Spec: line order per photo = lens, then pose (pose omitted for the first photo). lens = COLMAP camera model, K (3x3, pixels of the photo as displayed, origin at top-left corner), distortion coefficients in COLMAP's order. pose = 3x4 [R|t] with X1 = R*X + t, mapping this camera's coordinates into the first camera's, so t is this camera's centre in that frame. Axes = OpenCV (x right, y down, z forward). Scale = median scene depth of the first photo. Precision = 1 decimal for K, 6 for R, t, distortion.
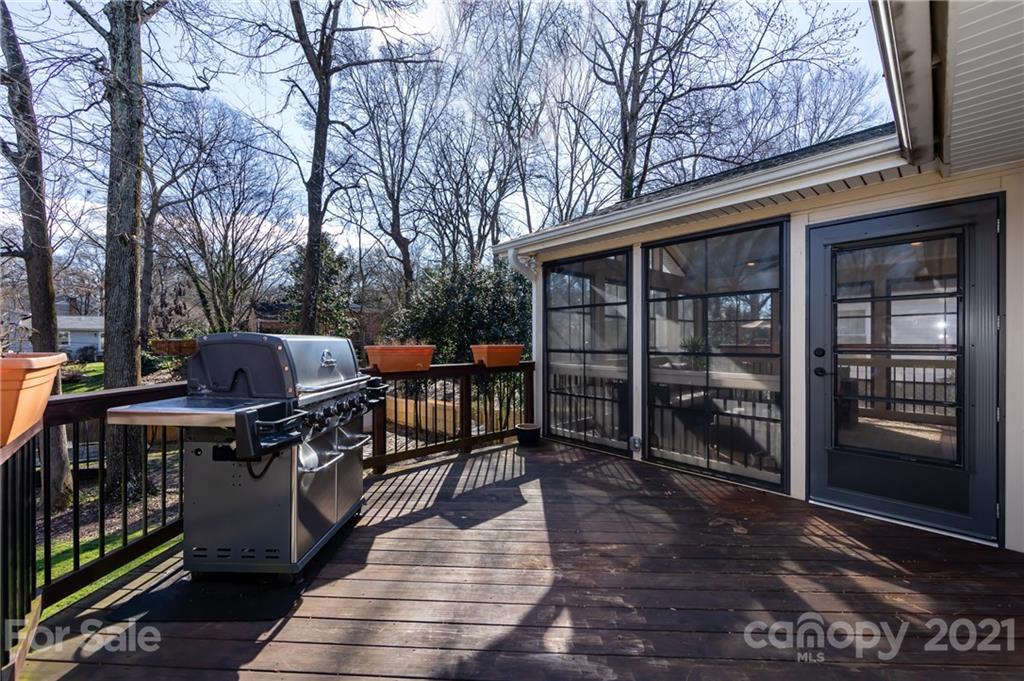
lens RADIAL K [[404.4, 0, 515.2], [0, 404.4, 341.1], [0, 0, 1]] dist [-0.002439, -0.000291]
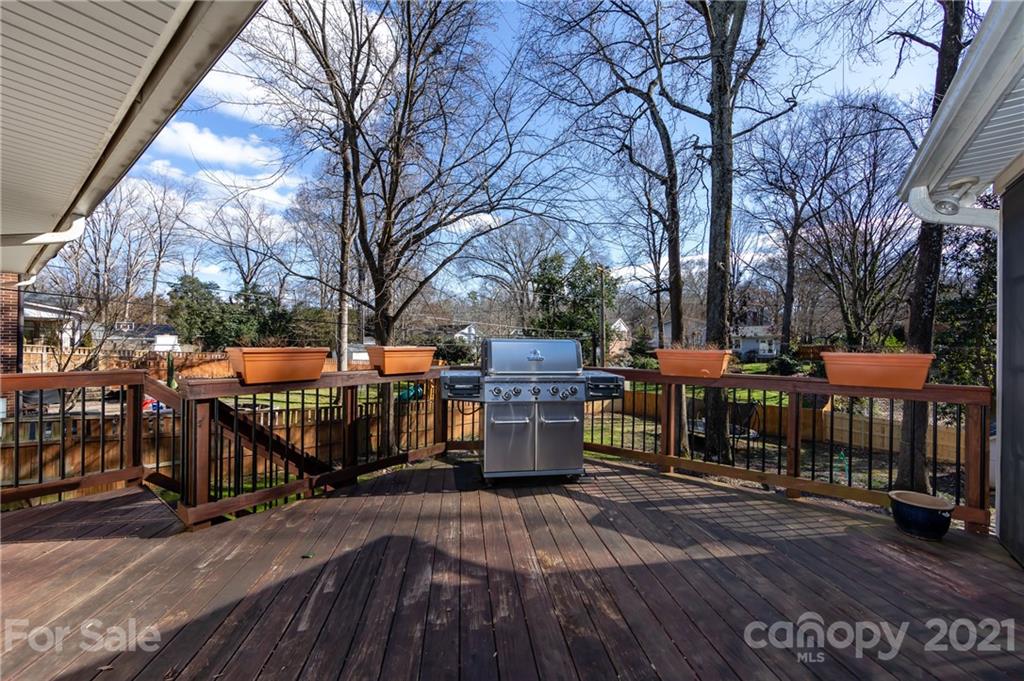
lens RADIAL K [[404.4, 0, 513.6], [0, 404.4, 344.5], [0, 0, 1]] dist [-0.002439, -0.000291]
pose [[0.167094, -0.000287, -0.985941, 0.630581], [-0.004813, 0.999988, -0.001107, -0.000116], [0.985929, 0.004931, 0.167090, 0.446922]]
